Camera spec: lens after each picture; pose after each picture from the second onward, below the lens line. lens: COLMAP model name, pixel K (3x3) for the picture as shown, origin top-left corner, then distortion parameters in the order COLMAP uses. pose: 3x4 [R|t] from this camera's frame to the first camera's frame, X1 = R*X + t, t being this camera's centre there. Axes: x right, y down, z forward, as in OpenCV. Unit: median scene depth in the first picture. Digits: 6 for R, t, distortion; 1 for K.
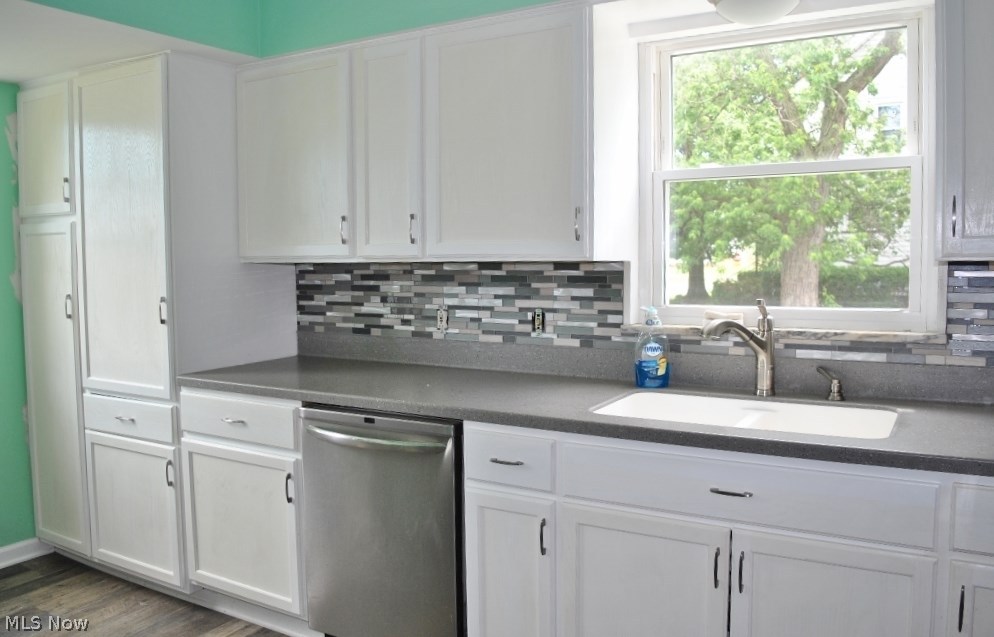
lens RADIAL K [[794.7, 0, 496.5], [0, 794.7, 314.8], [0, 0, 1]] dist [-0.020529, -0.000334]
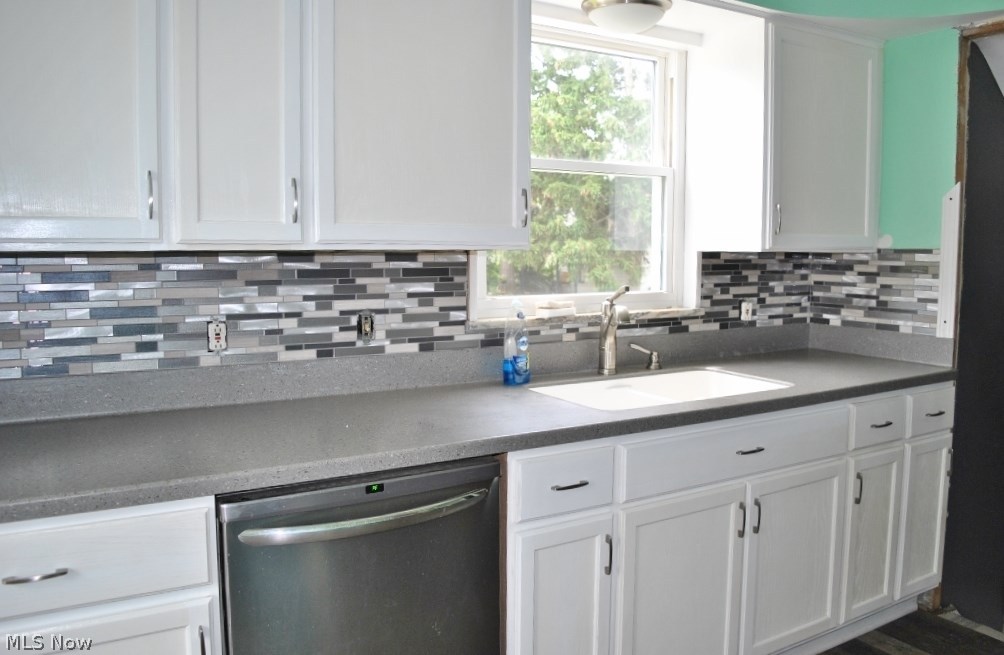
lens RADIAL K [[788.6, 0, 501.4], [0, 788.6, 328.6], [0, 0, 1]] dist [-0.013636, -0.001061]
pose [[0.494243, -0.079529, 0.865678, -0.561199], [0.056188, 0.996647, 0.059482, -0.028659], [-0.867506, 0.019242, 0.497055, 0.485420]]
